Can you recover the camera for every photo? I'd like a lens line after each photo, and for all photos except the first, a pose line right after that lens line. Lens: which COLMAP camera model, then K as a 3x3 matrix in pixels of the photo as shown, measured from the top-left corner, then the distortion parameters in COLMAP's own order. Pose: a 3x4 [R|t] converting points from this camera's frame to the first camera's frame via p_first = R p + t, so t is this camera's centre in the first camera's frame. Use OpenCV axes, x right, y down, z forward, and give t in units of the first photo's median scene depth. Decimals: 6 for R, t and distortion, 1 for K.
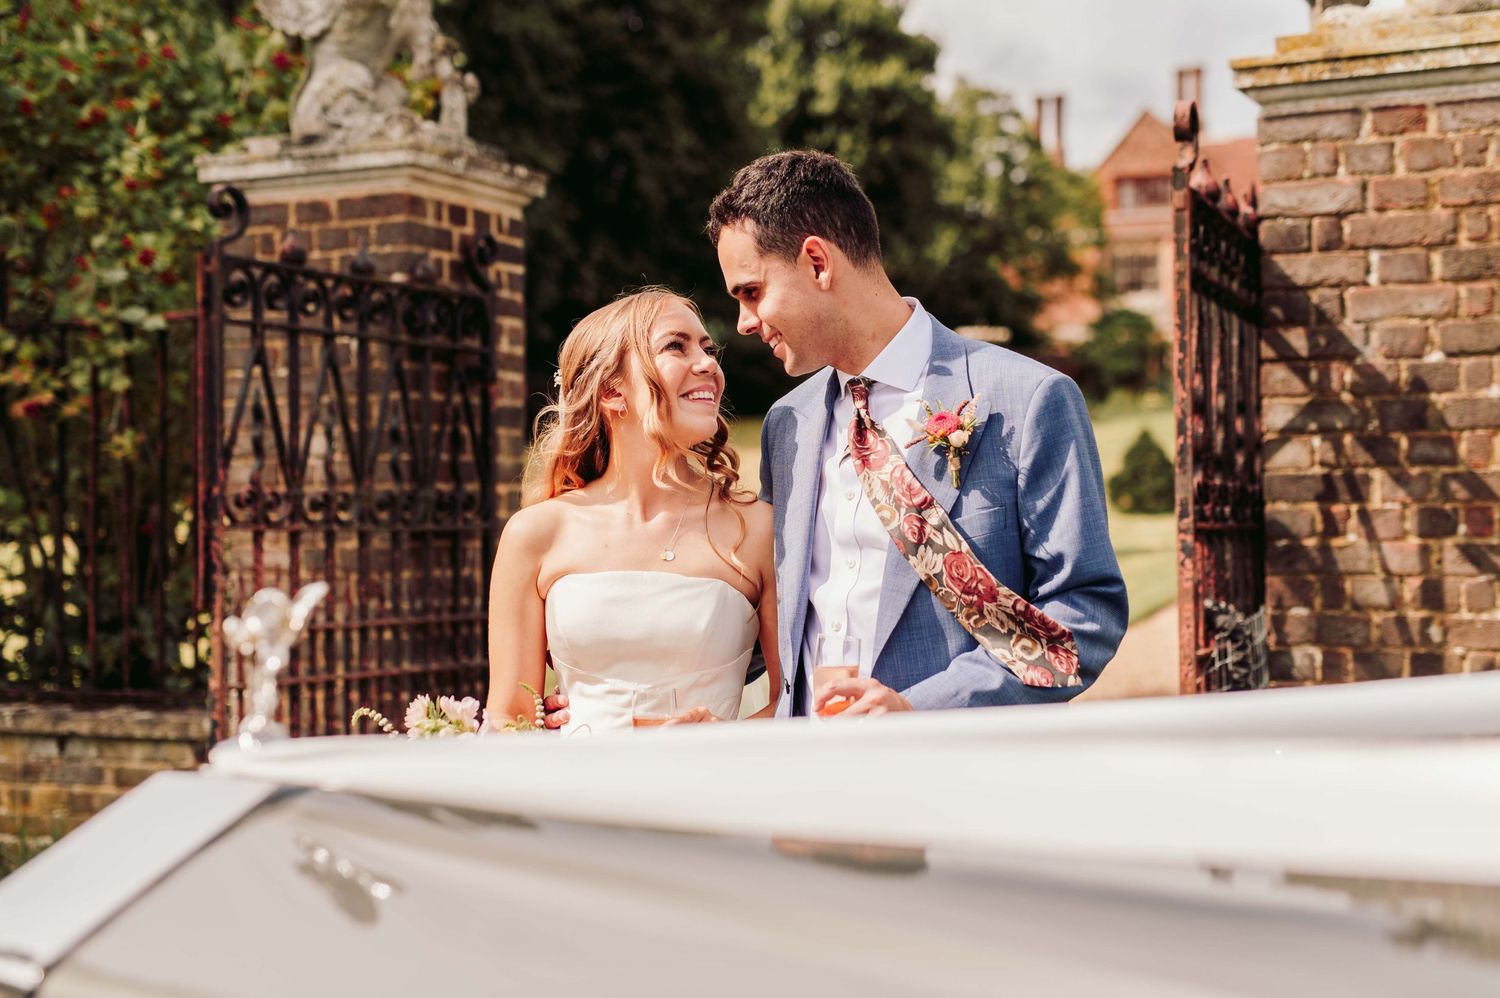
lens RADIAL K [[2206.8, 0, 750.9], [0, 2206.8, 505.1], [0, 0, 1]] dist [0.026372, 0.000000]
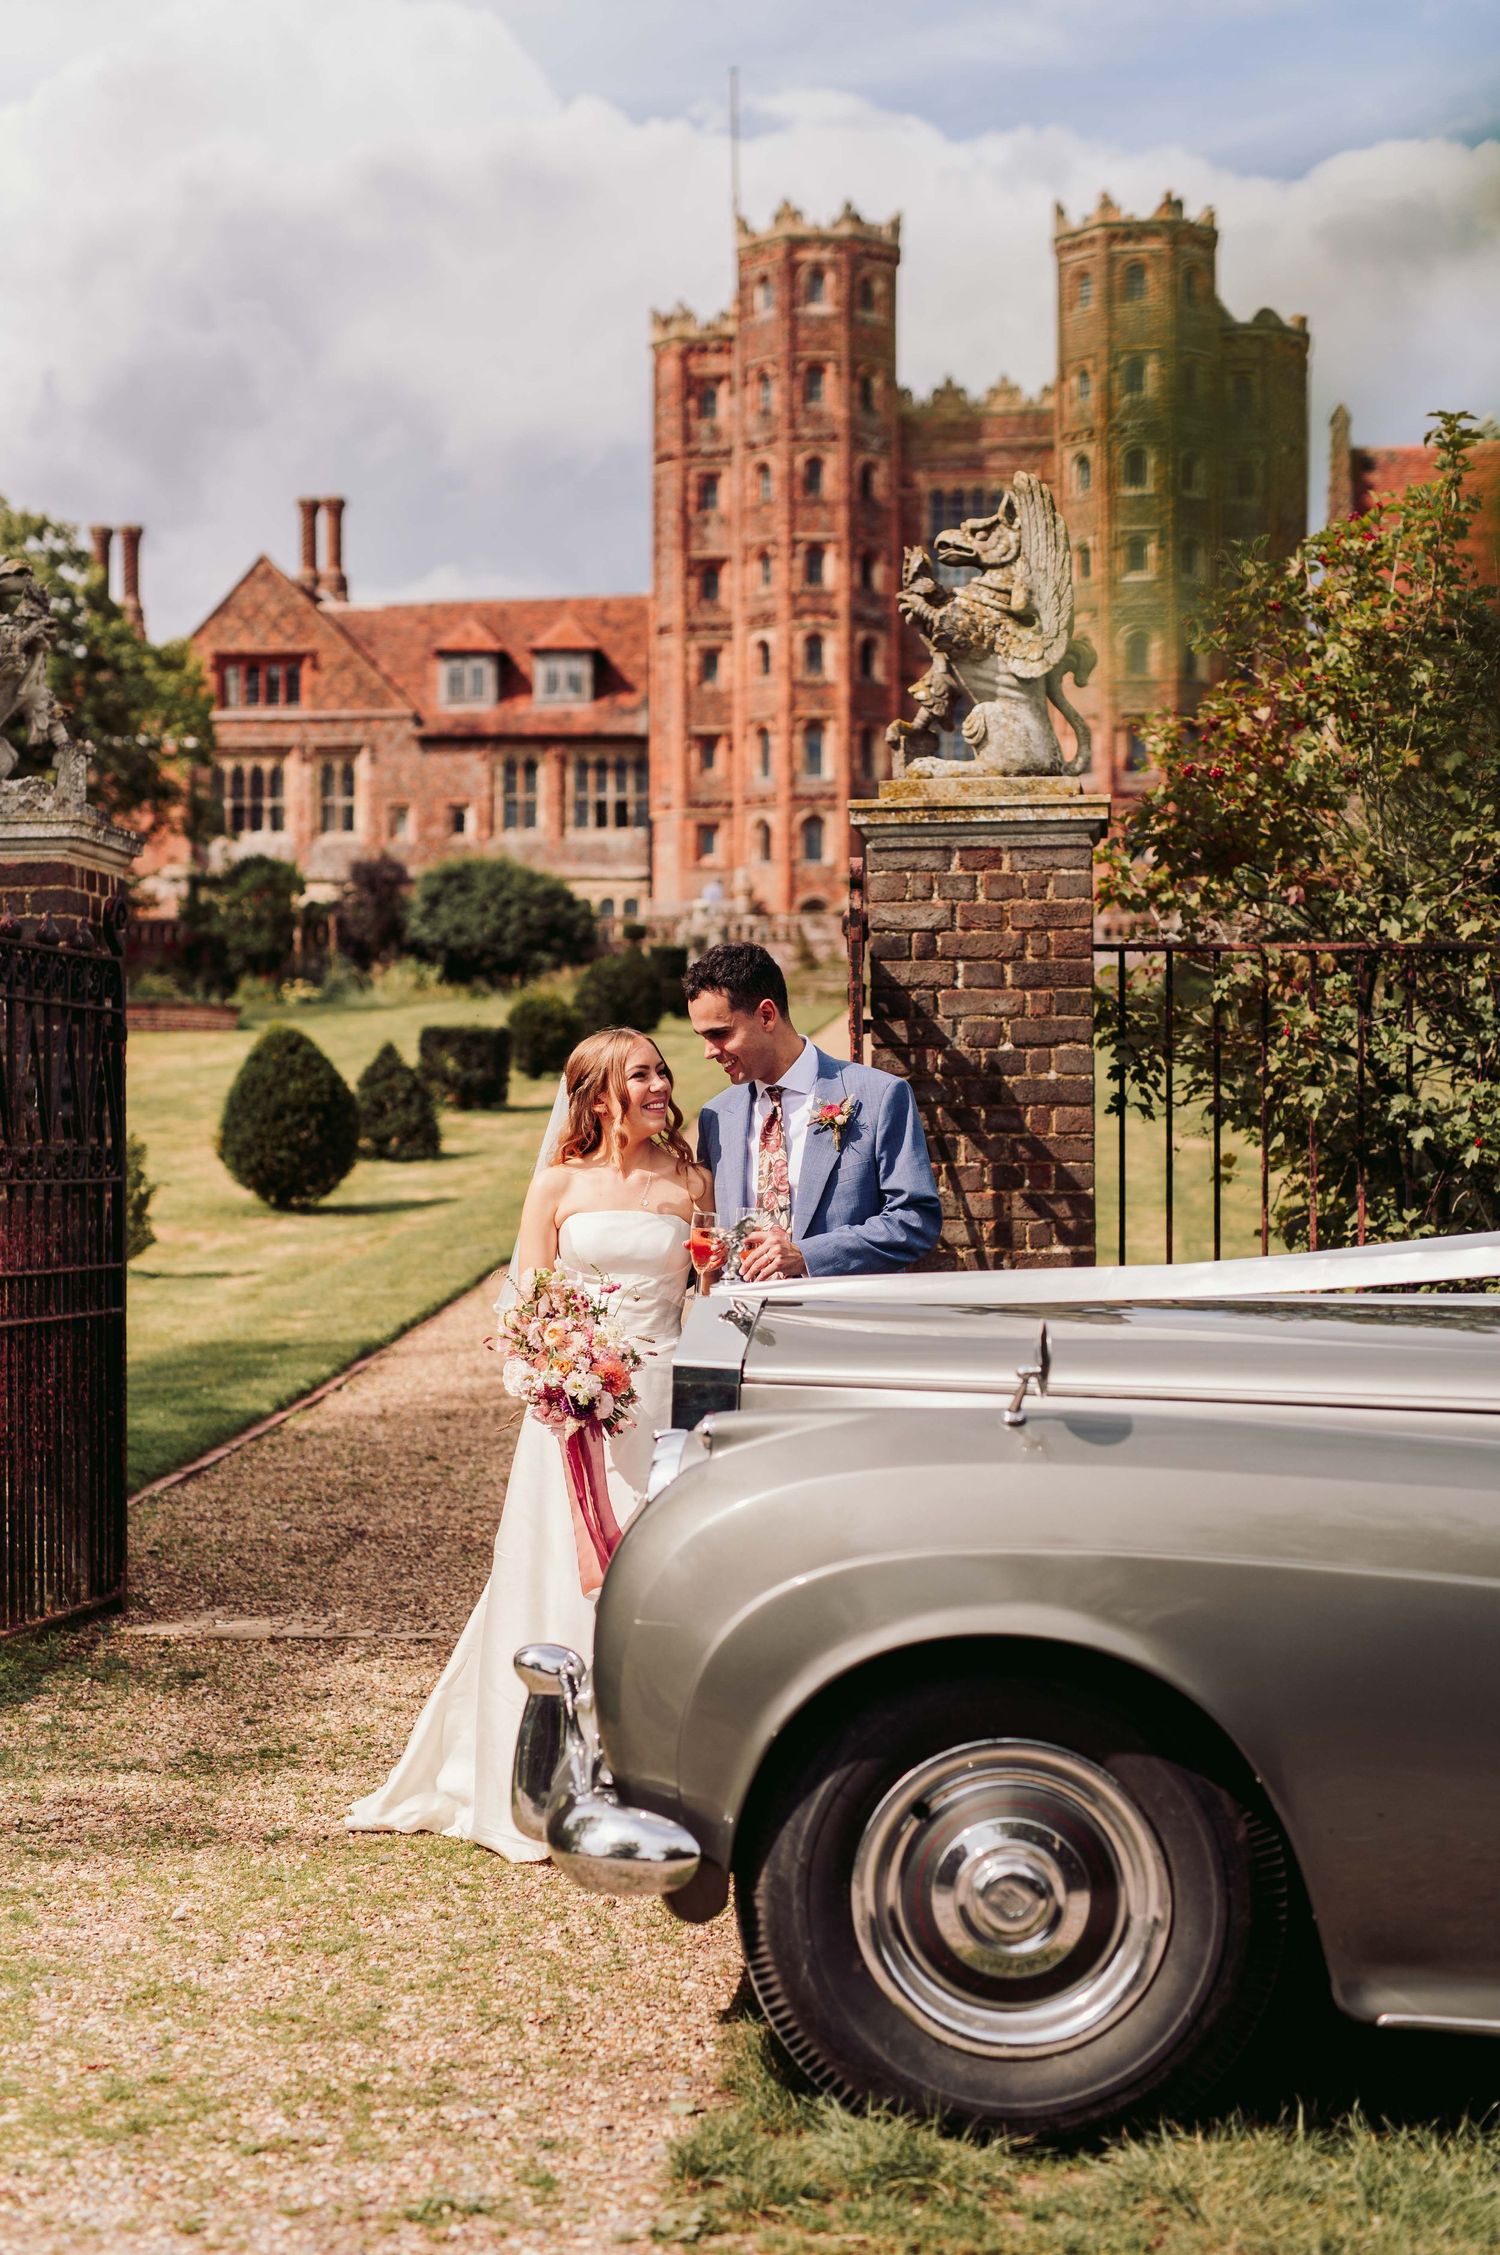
lens RADIAL K [[3317.6, 0, 749.1], [0, 3317.6, 1123.1], [0, 0, 1]] dist [0.026372, 0.000000]
pose [[0.947810, 0.006050, 0.318778, -0.432666], [-0.003907, 0.999965, -0.007362, -0.008639], [-0.318812, 0.005733, 0.947801, -0.747446]]
